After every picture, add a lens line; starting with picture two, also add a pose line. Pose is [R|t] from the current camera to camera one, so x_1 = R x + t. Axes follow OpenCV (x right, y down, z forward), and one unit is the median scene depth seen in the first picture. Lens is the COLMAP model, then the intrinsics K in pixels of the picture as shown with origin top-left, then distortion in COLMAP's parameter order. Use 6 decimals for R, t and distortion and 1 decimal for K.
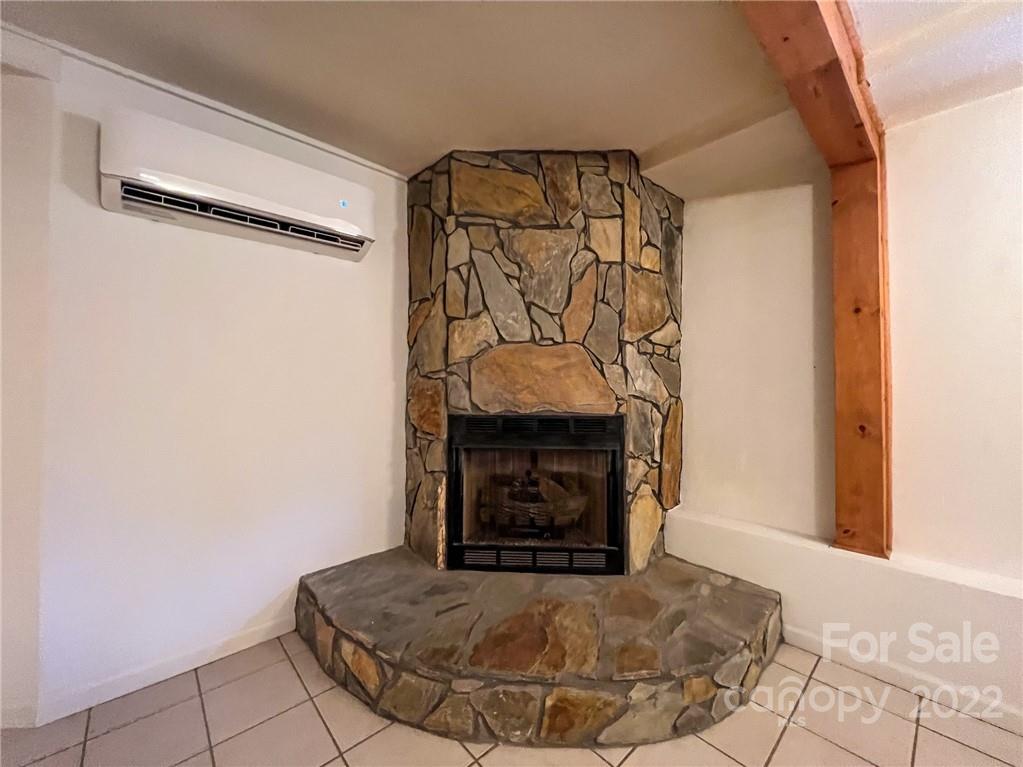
lens RADIAL K [[409.7, 0, 508.7], [0, 409.7, 379.6], [0, 0, 1]] dist [0.000341, -0.000144]
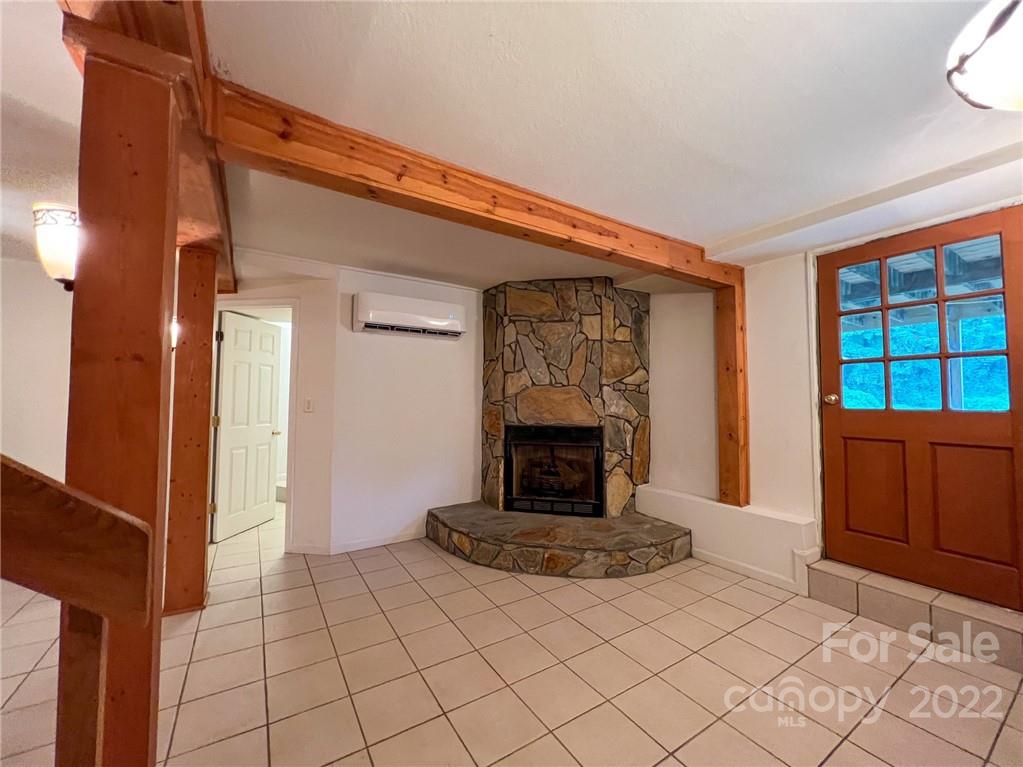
lens RADIAL K [[409.7, 0, 508.7], [0, 409.7, 379.6], [0, 0, 1]] dist [0.000341, -0.000144]
pose [[0.985025, -0.007894, -0.172228, 0.186016], [0.001832, 0.999374, -0.035330, -0.052274], [0.172399, 0.034486, 0.984423, -0.801634]]
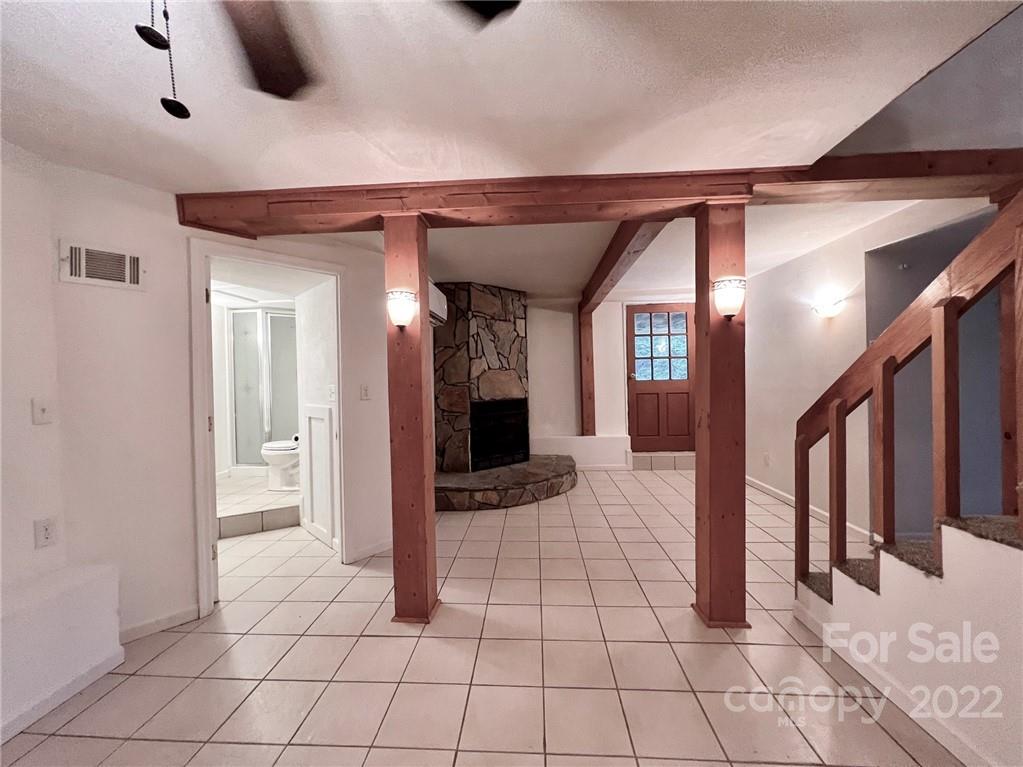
lens RADIAL K [[409.7, 0, 508.7], [0, 409.7, 379.6], [0, 0, 1]] dist [0.000341, -0.000144]
pose [[0.713230, -0.024447, 0.700503, -1.548954], [0.014271, 0.999691, 0.020358, -0.077900], [-0.700784, -0.004523, 0.713359, -0.712050]]
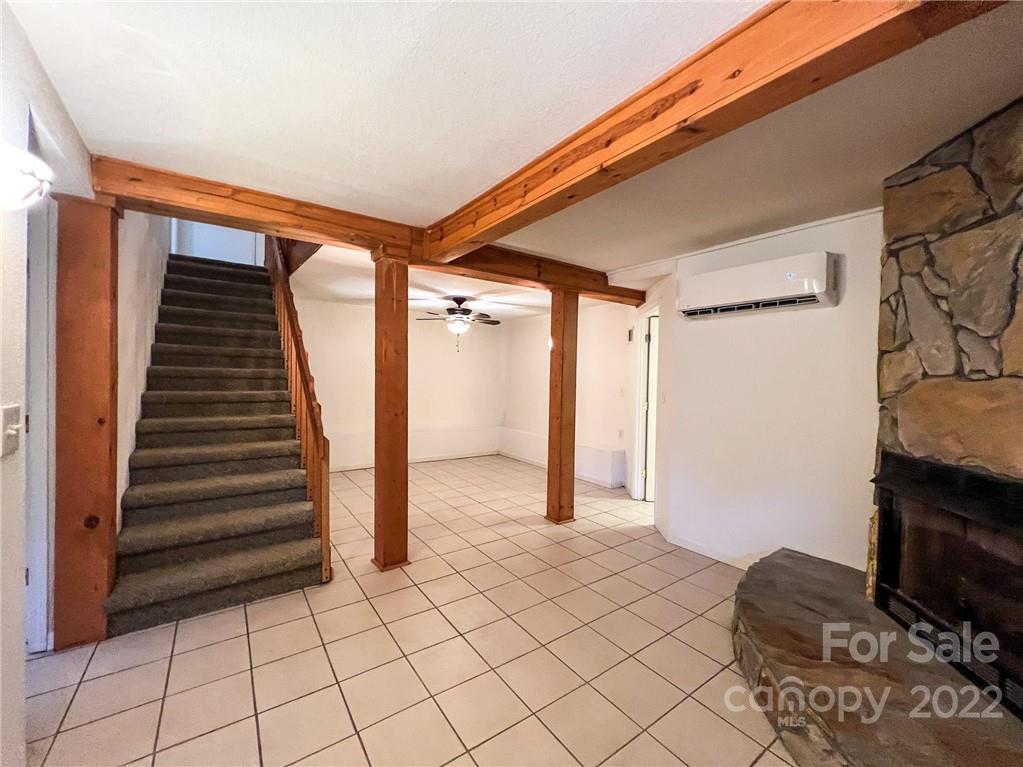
lens RADIAL K [[409.7, 0, 508.7], [0, 409.7, 379.6], [0, 0, 1]] dist [0.000341, -0.000144]
pose [[-0.117790, 0.001017, -0.993038, 0.942946], [-0.010356, 0.999944, 0.002252, -0.076898], [0.992984, 0.010549, -0.117773, 0.230782]]
